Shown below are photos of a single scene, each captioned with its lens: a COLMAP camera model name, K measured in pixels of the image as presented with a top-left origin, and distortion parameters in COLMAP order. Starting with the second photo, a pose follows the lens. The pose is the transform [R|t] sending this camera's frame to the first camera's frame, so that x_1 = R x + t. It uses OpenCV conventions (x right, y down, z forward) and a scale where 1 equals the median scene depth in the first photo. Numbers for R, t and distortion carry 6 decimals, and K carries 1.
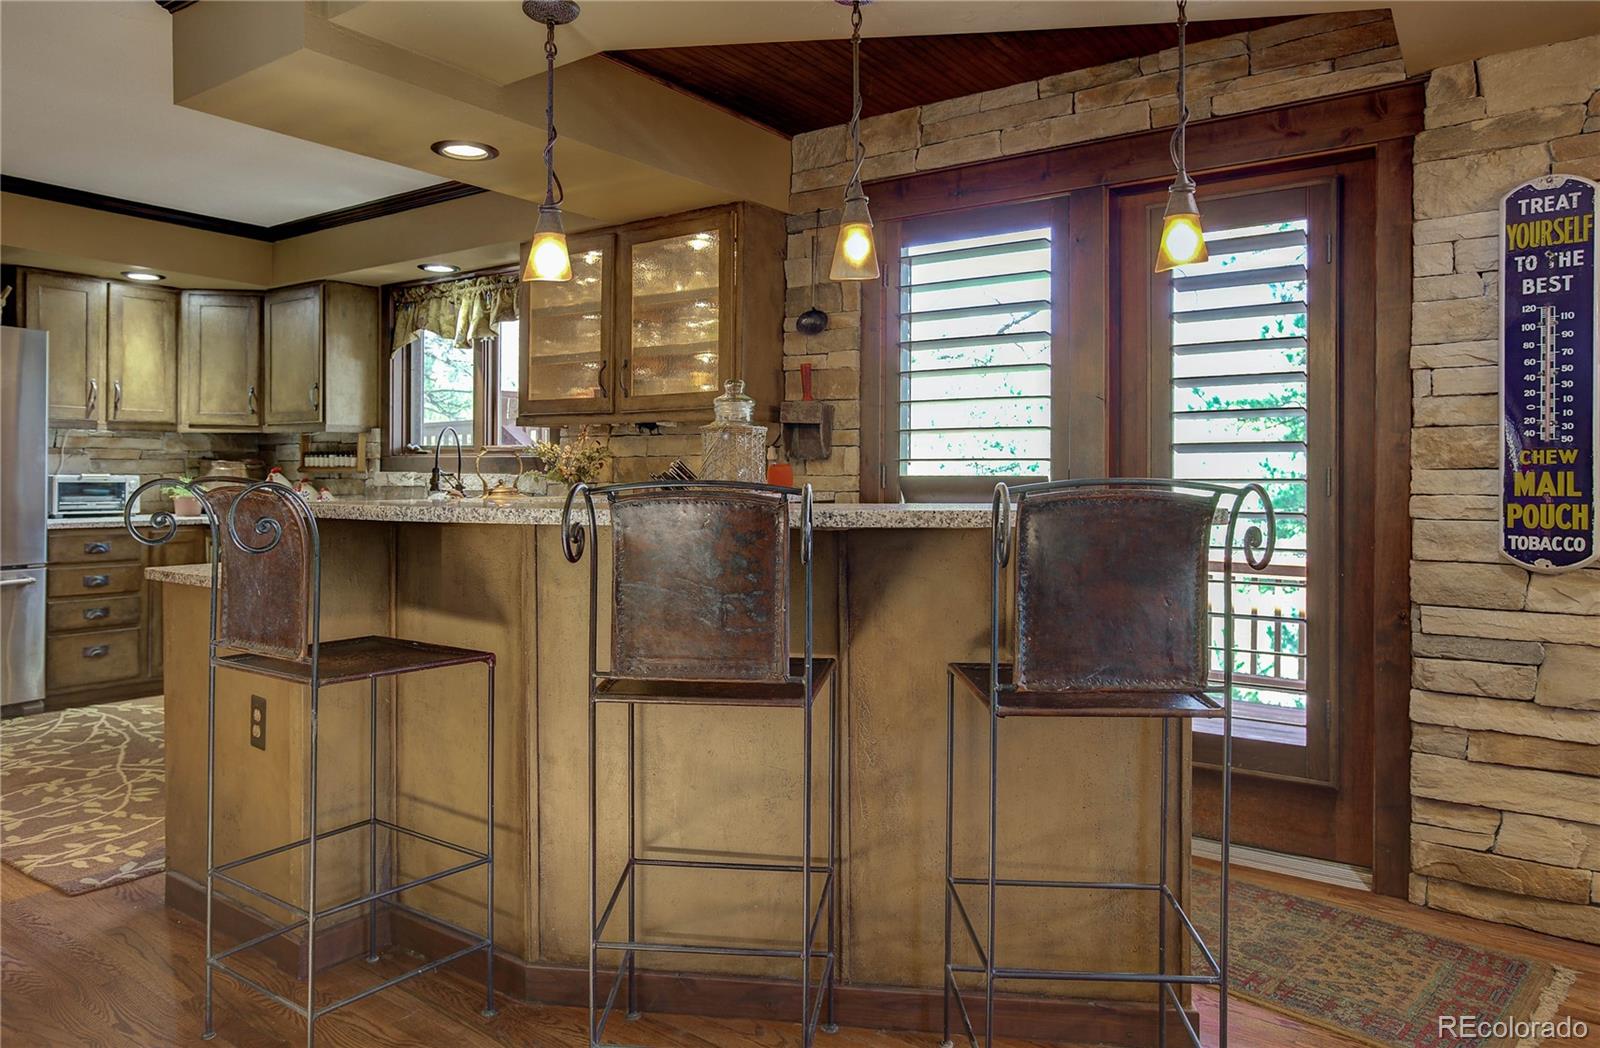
lens RADIAL K [[1072.9, 0, 775.6], [0, 1072.9, 480.2], [0, 0, 1]] dist [-0.010093, 0.007638]
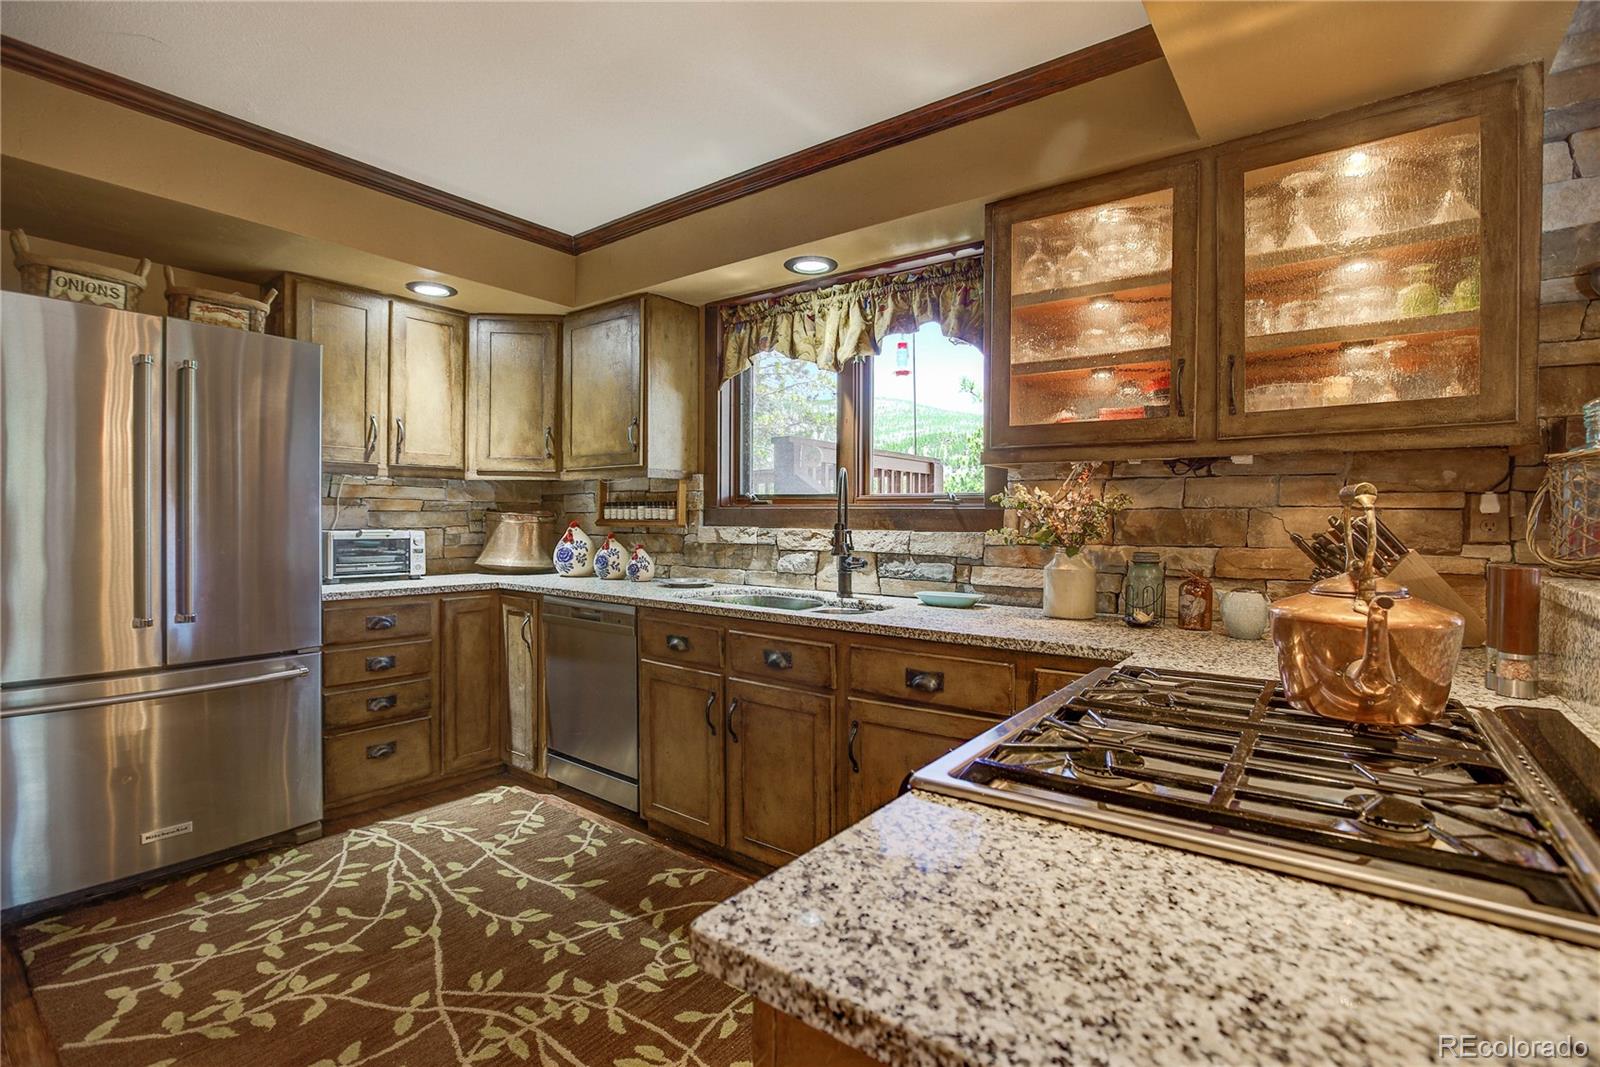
lens RADIAL K [[766.0, 0, 799.3], [0, 766.0, 530.1], [0, 0, 1]] dist [-0.039154, 0.010000]
pose [[0.999682, 0.000411, -0.025213, -0.287139], [-0.000215, 0.999970, 0.007797, -0.009561], [0.025216, -0.007789, 0.999652, 0.412959]]
